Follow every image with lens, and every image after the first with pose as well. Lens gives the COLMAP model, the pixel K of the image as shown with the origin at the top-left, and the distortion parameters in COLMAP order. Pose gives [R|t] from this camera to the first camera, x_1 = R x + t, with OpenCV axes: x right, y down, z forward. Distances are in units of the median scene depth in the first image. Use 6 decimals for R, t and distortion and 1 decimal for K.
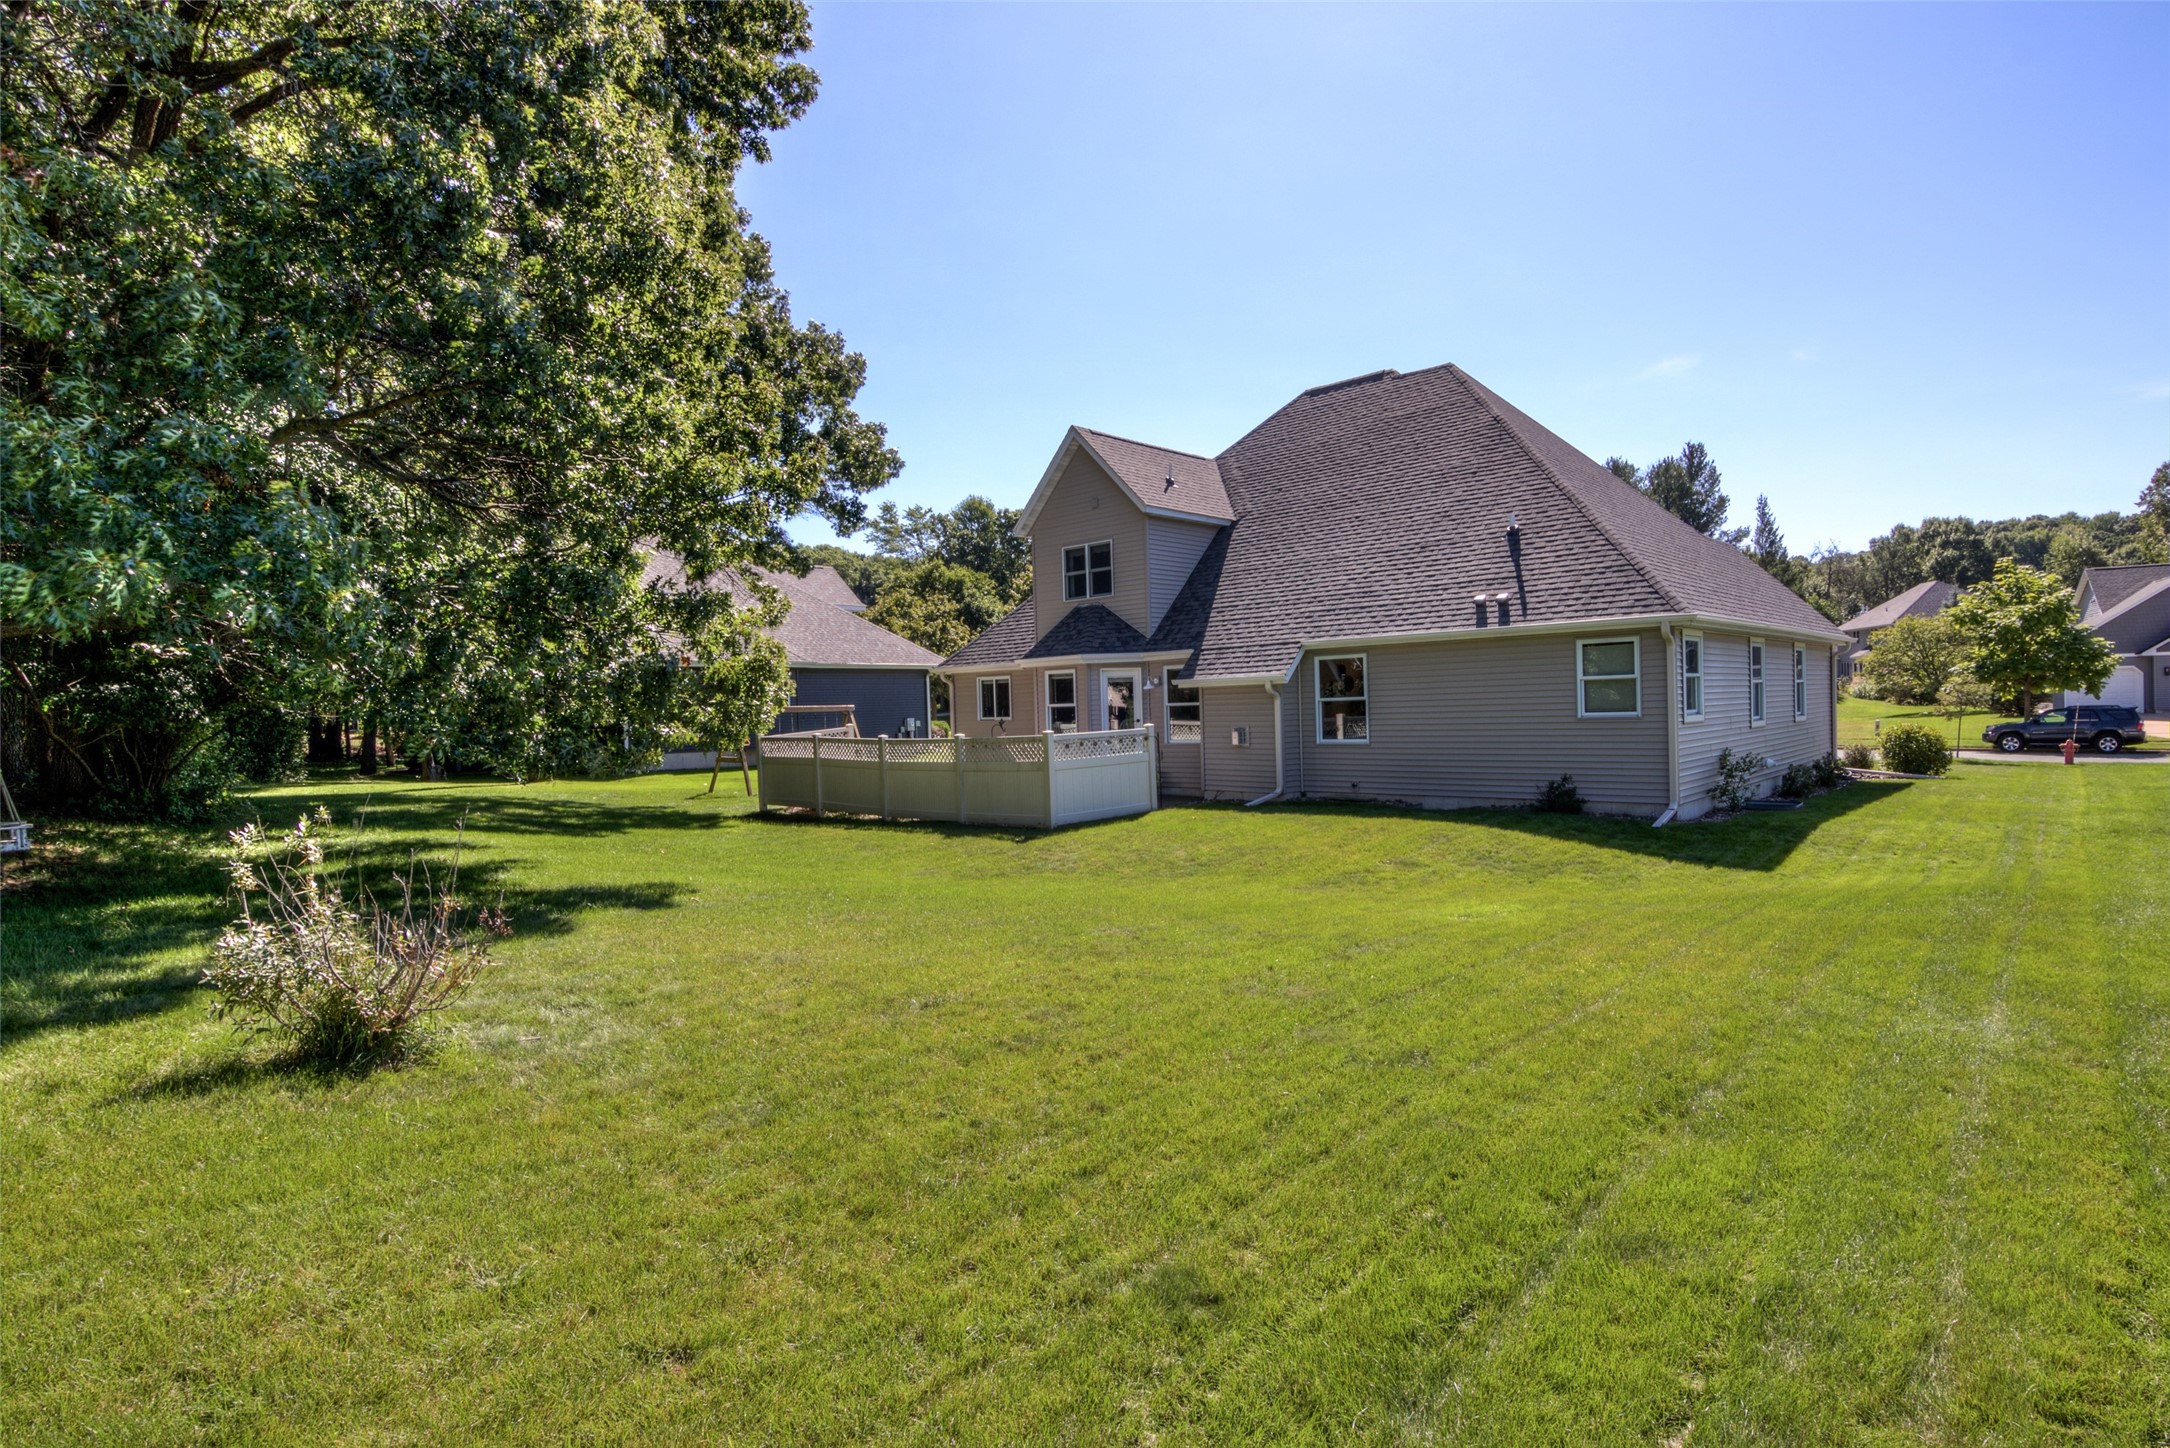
lens RADIAL K [[1076.7, 0, 1085.0], [0, 1076.7, 724.0], [0, 0, 1]] dist [0.035883, 0.000107]
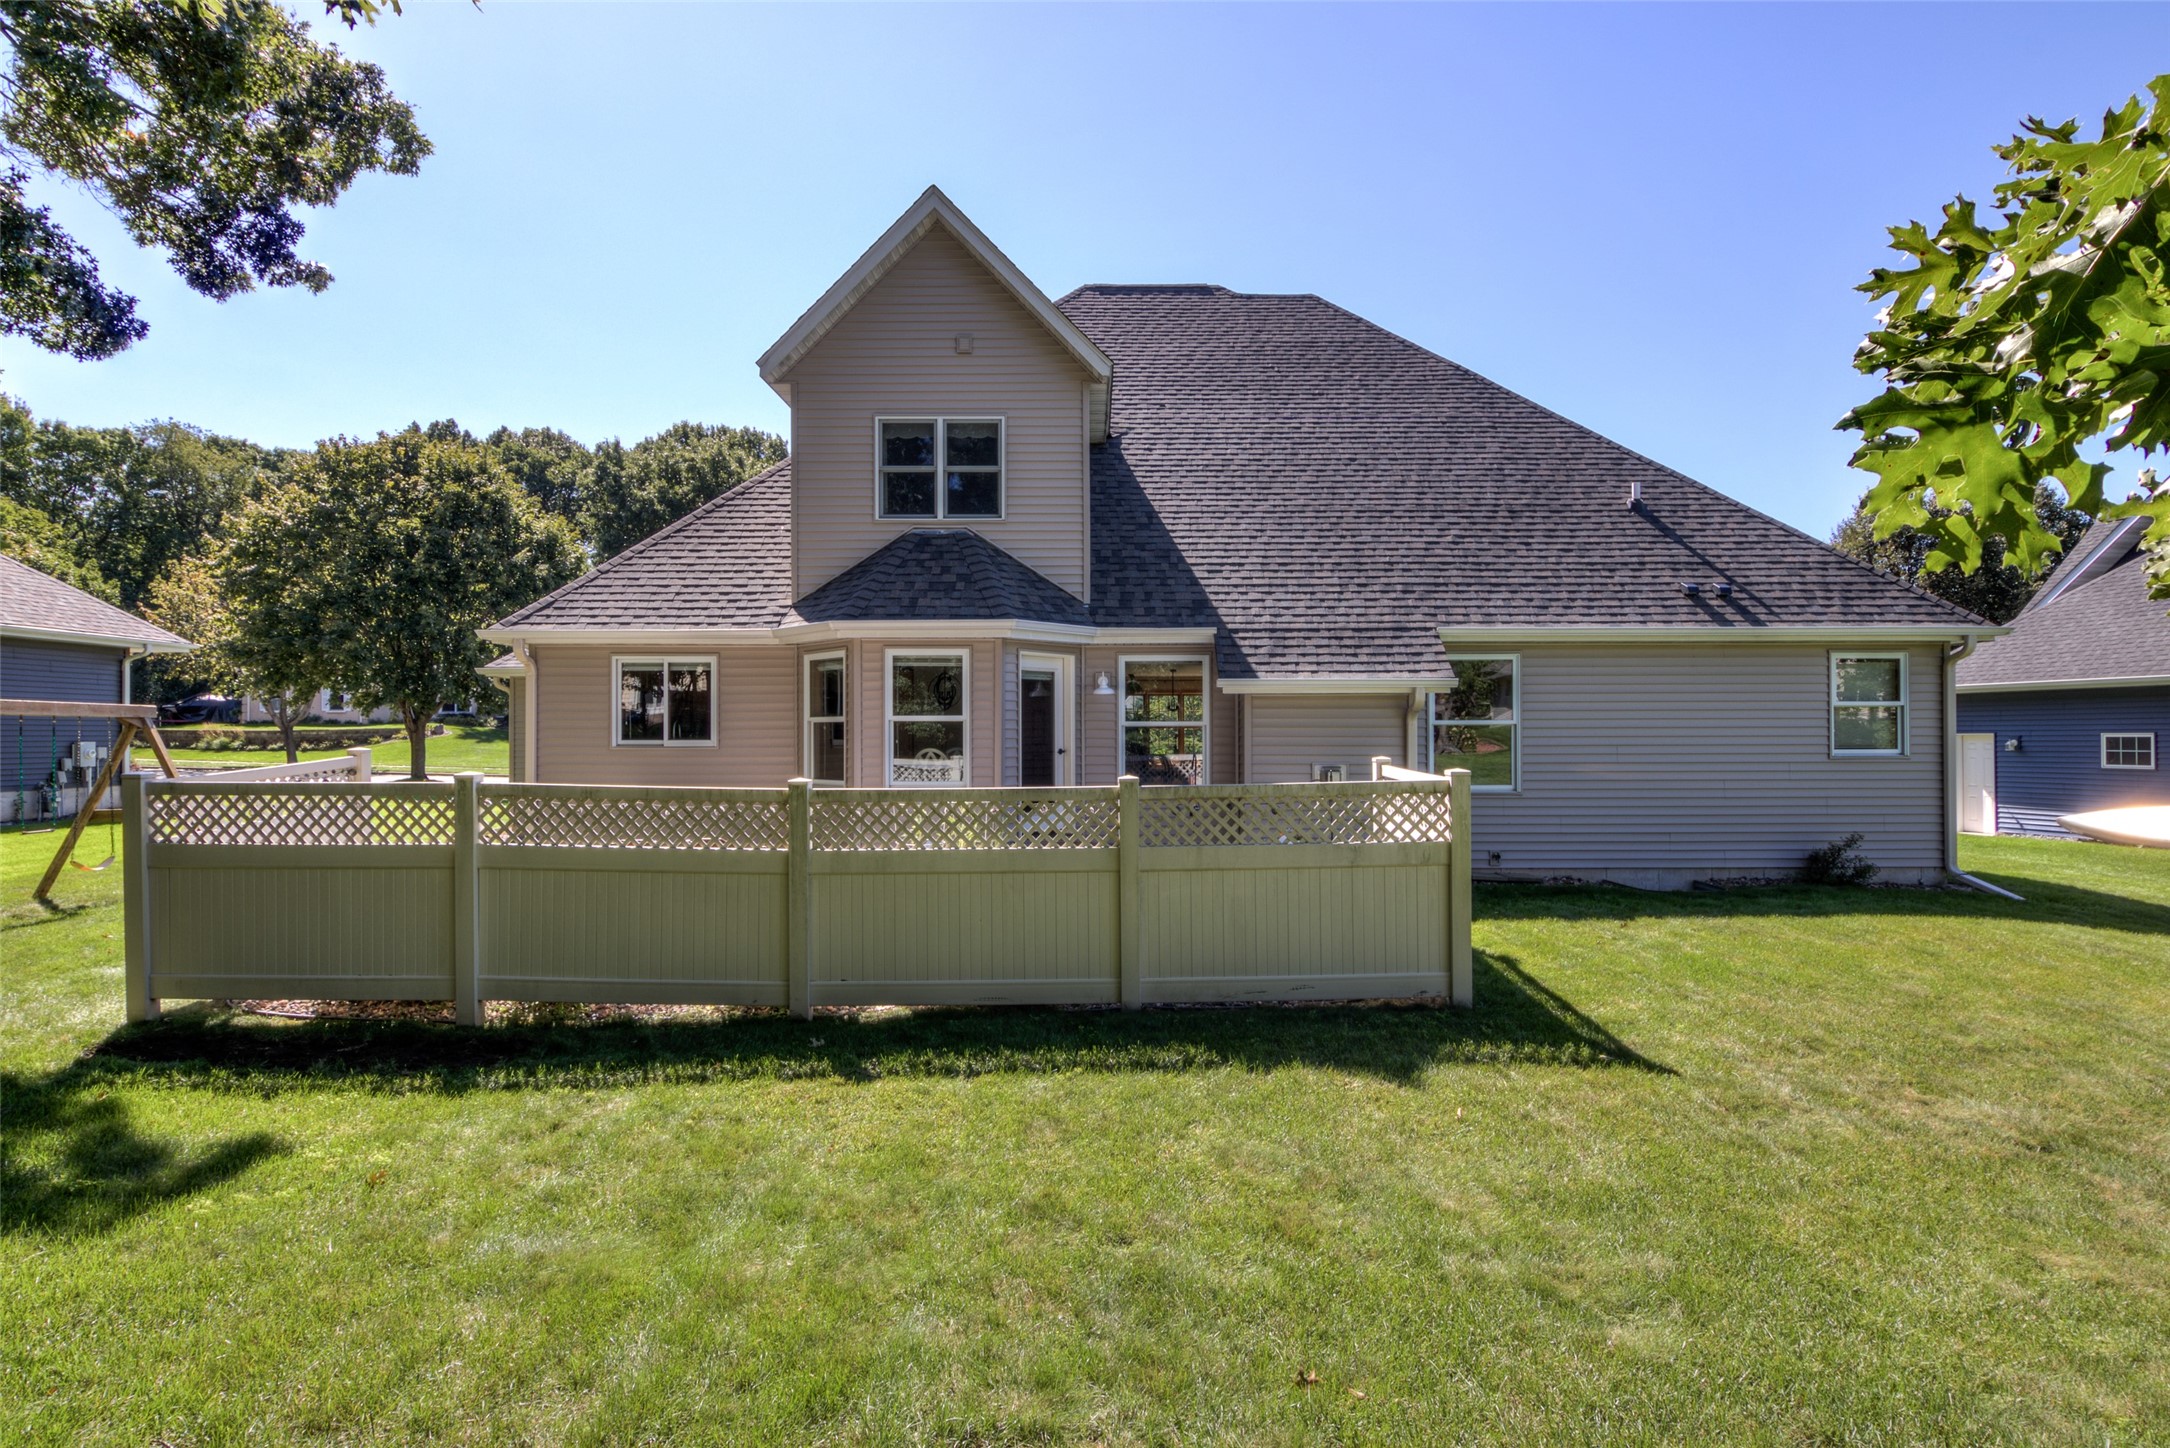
lens RADIAL K [[1076.7, 0, 1085.0], [0, 1076.7, 724.0], [0, 0, 1]] dist [0.035883, 0.000107]
pose [[0.718893, 0.033541, 0.694311, -0.313792], [-0.008202, 0.999175, -0.039776, 0.004372], [-0.695072, 0.022900, 0.718575, 0.578370]]
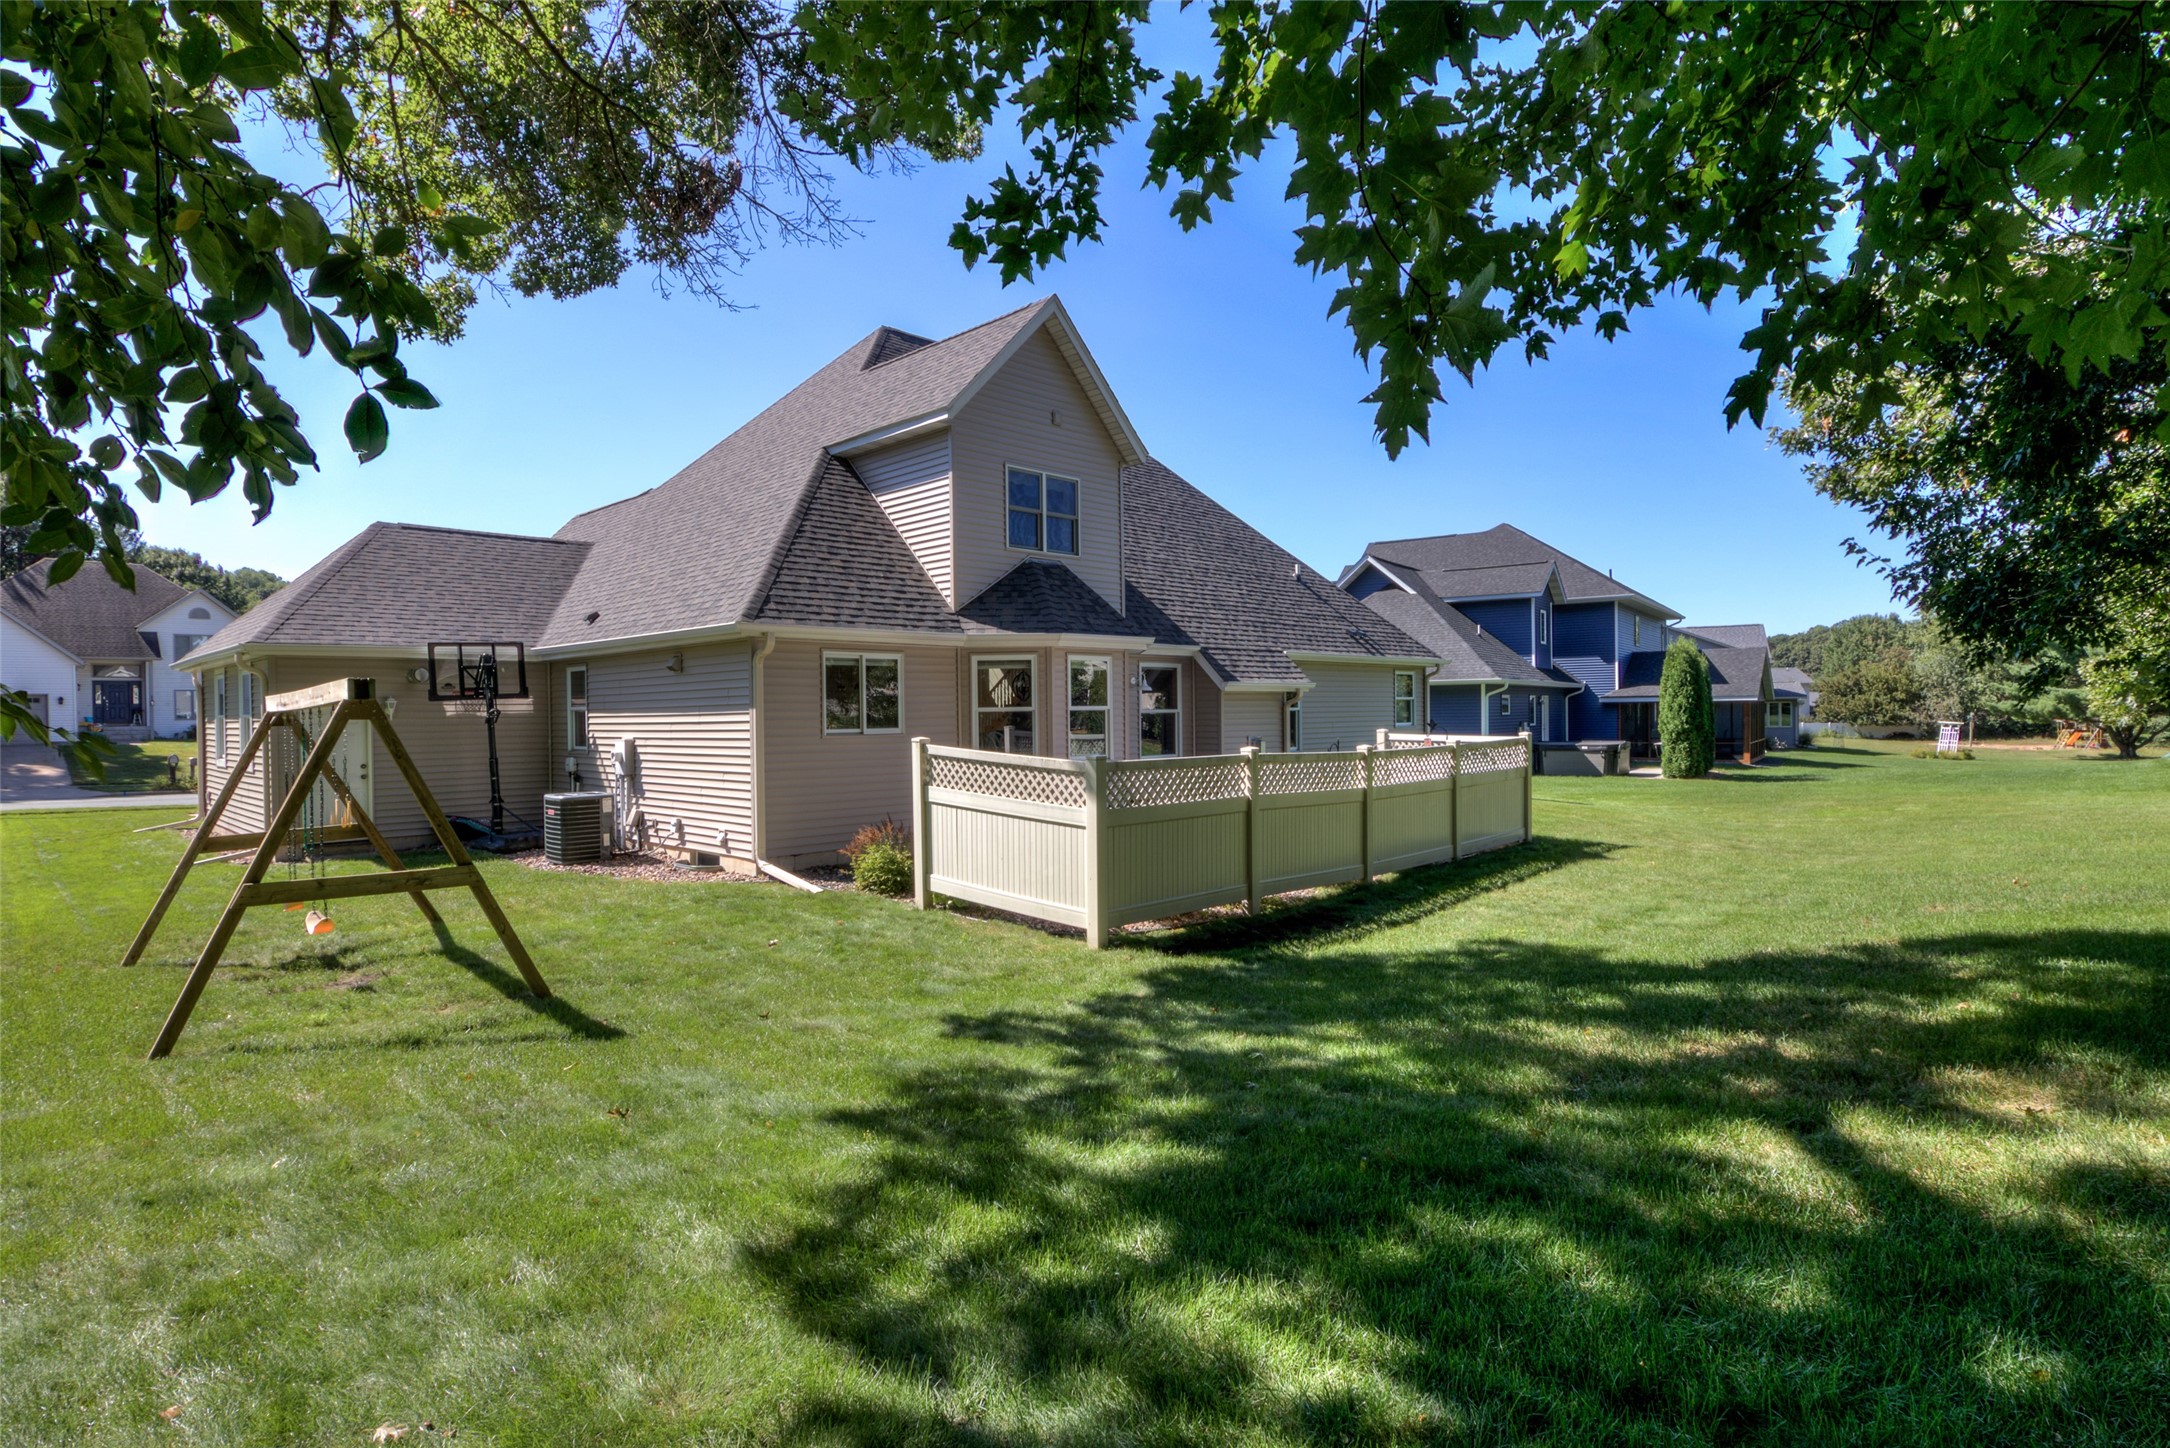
lens RADIAL K [[1076.7, 0, 1085.0], [0, 1076.7, 724.0], [0, 0, 1]] dist [0.035883, 0.000107]
pose [[0.025448, 0.018715, 0.999501, -0.675606], [0.028023, 0.999418, -0.019427, 0.004805], [-0.999283, 0.028503, 0.024909, 0.972237]]
